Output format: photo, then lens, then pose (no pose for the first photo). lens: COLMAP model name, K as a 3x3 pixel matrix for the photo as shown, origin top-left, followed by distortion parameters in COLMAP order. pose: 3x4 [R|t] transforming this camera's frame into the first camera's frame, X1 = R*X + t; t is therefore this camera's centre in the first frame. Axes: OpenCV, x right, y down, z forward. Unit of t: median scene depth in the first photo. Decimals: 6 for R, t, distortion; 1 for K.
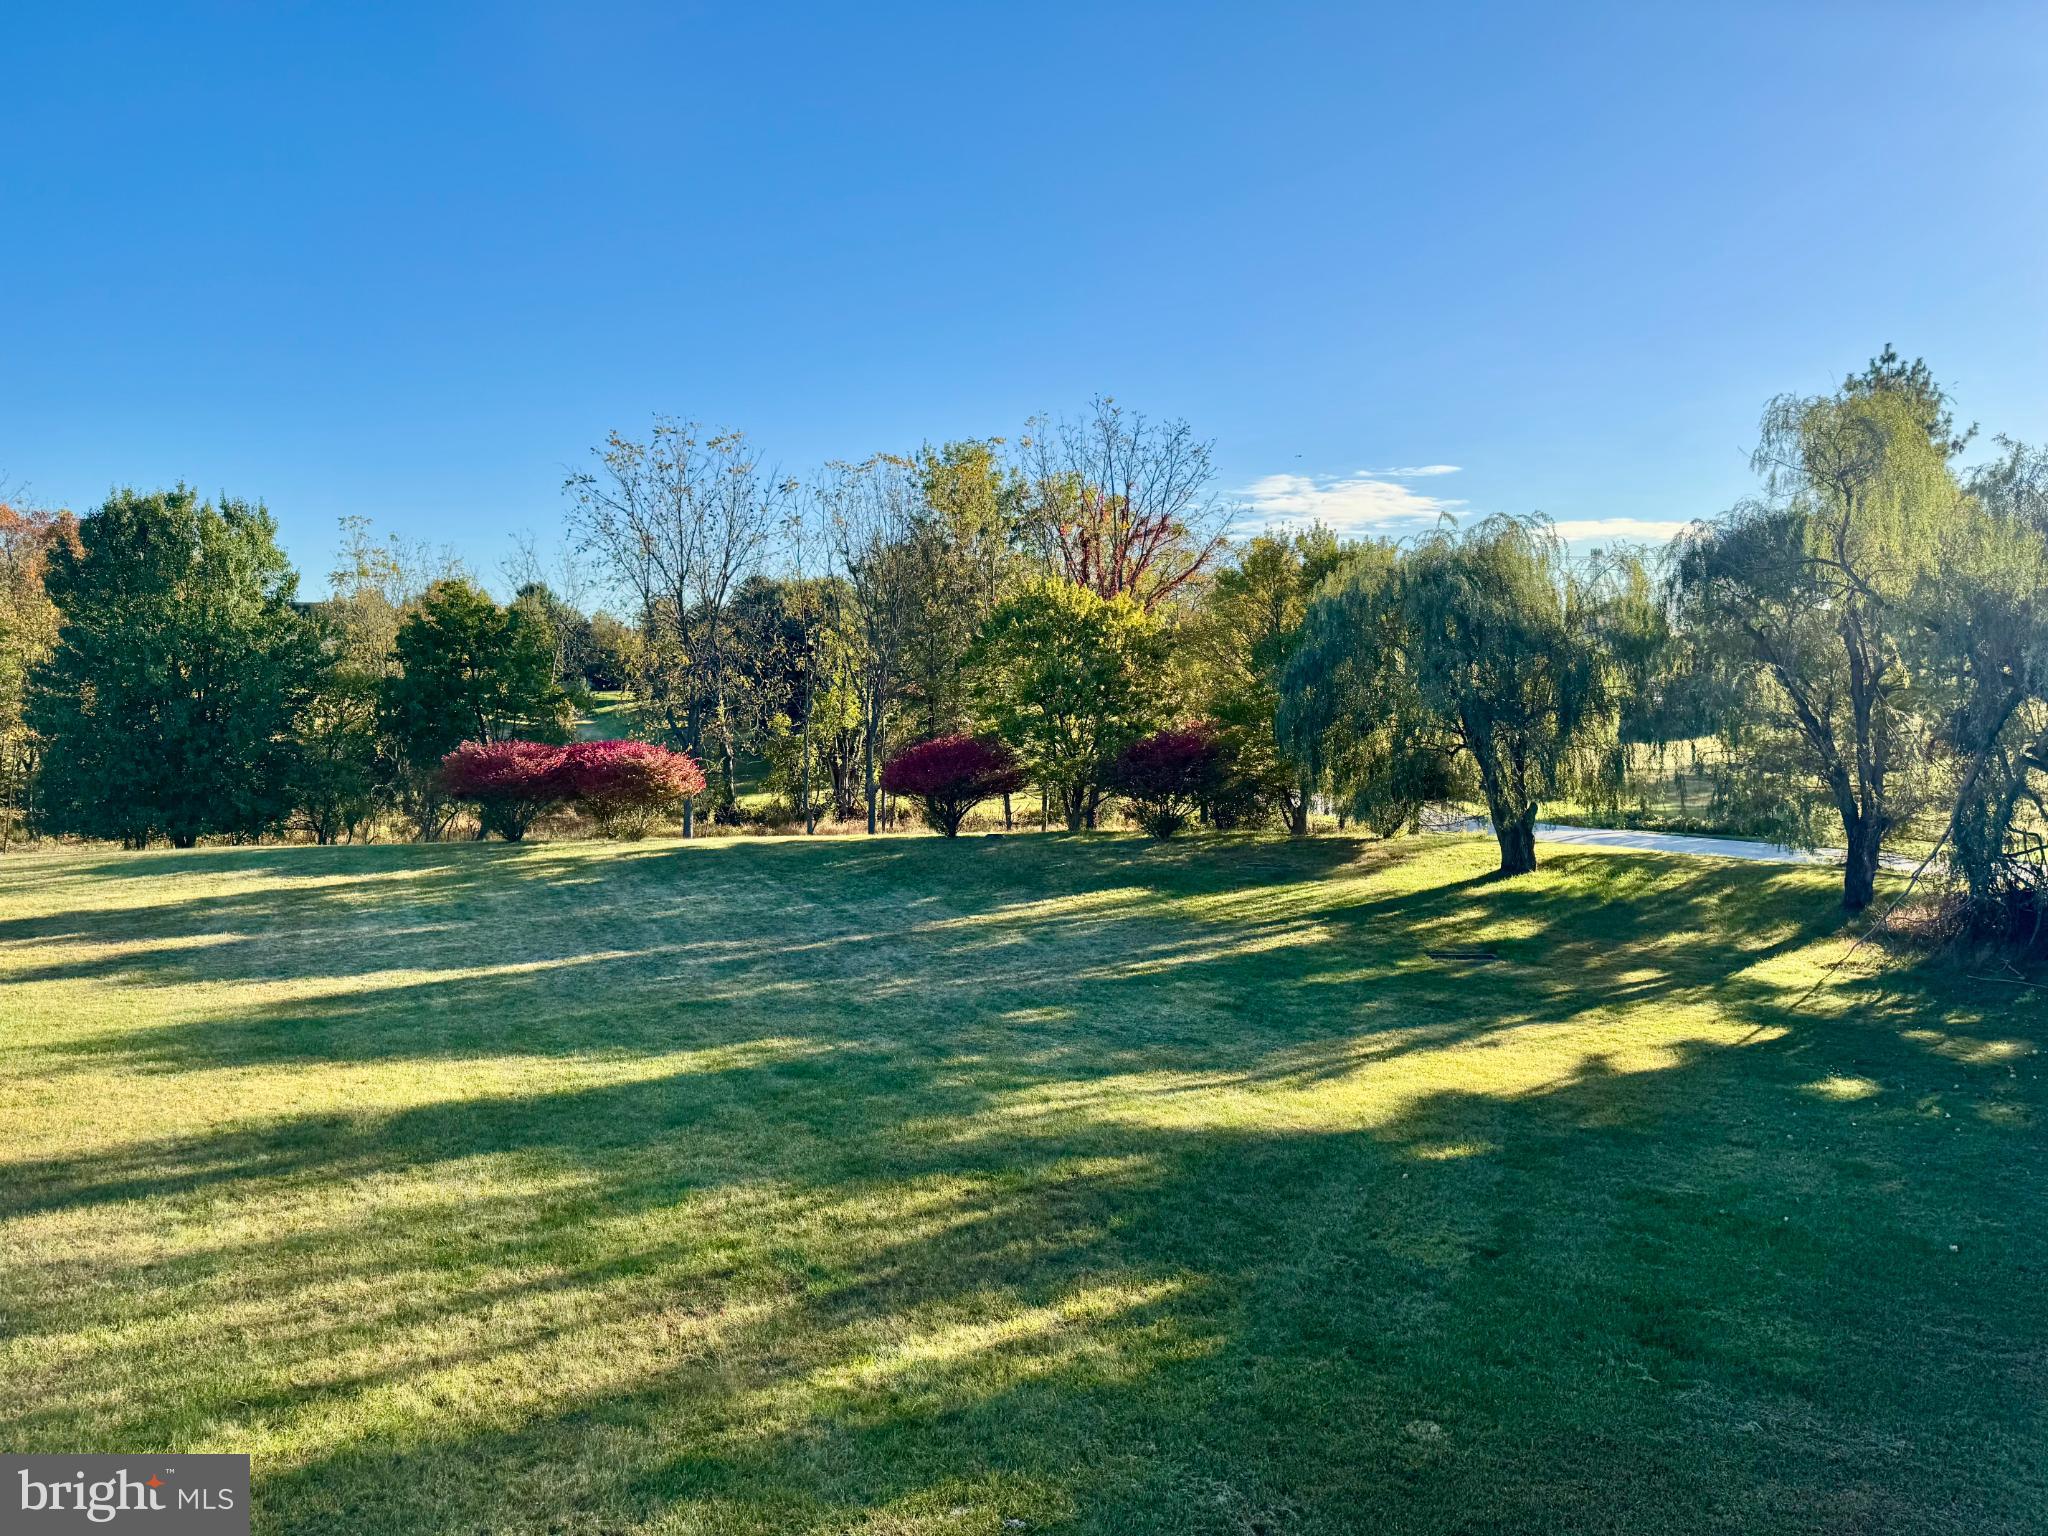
lens RADIAL K [[1349.2, 0, 1024.0], [0, 1349.2, 768.0], [0, 0, 1]] dist [0.053775, -0.081691]
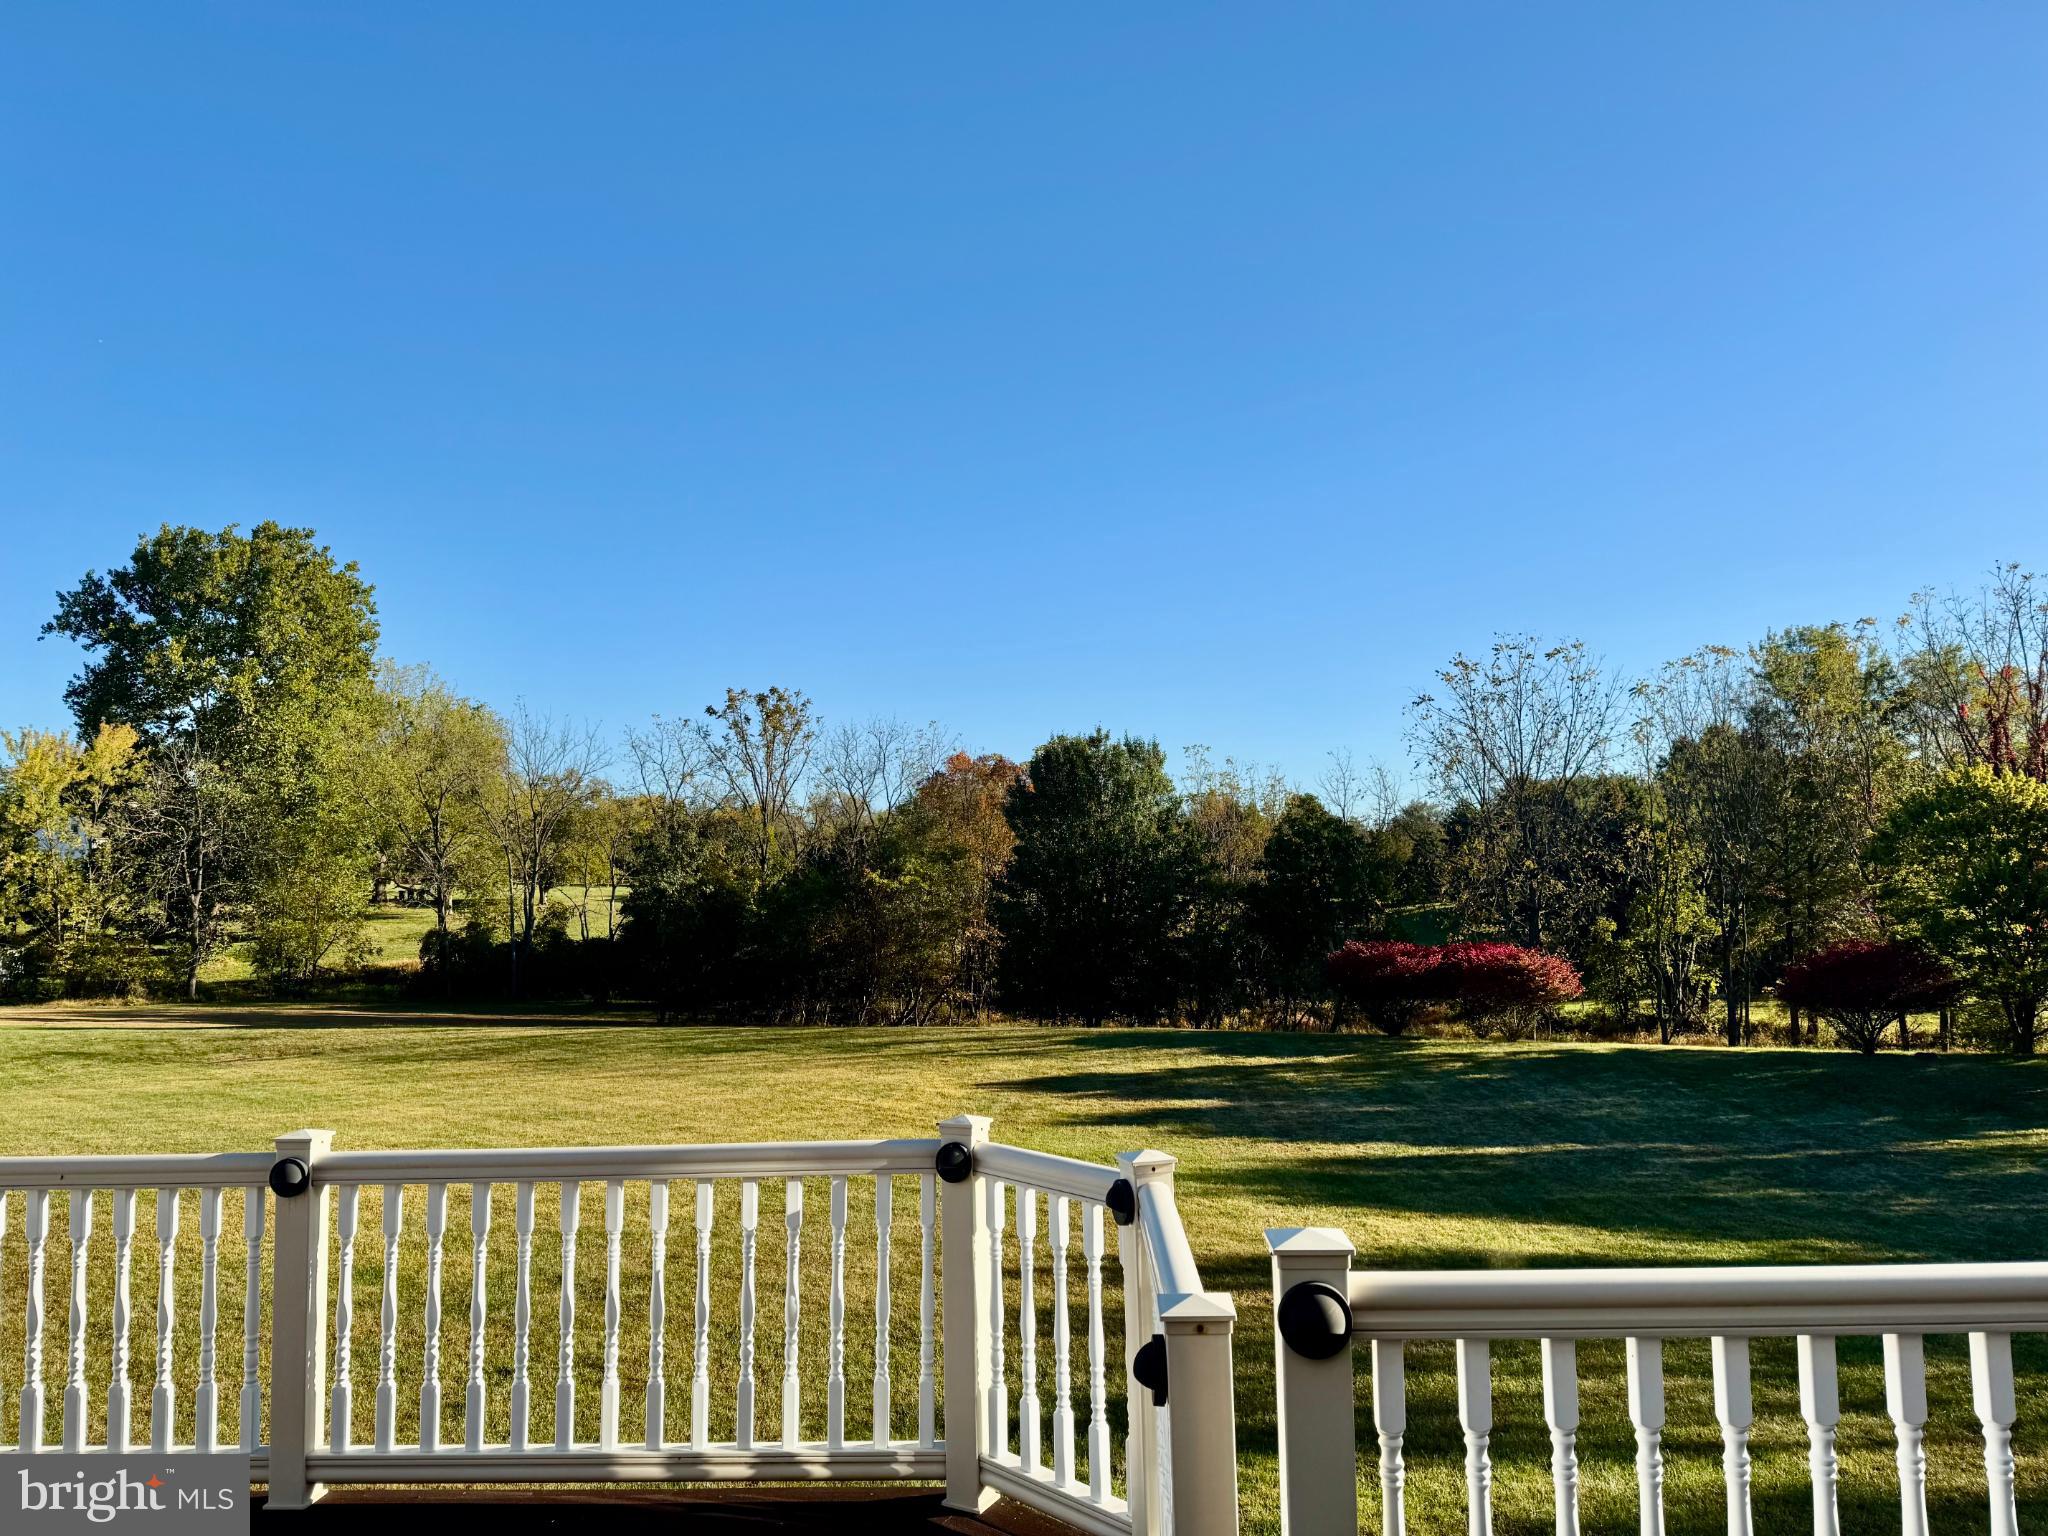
lens RADIAL K [[1349.2, 0, 1024.0], [0, 1349.2, 768.0], [0, 0, 1]] dist [0.053775, -0.081691]
pose [[0.866659, -0.051369, -0.496249, -0.075042], [-0.023669, 0.989331, -0.143748, 0.005206], [0.498339, 0.136326, 0.856197, -0.082896]]
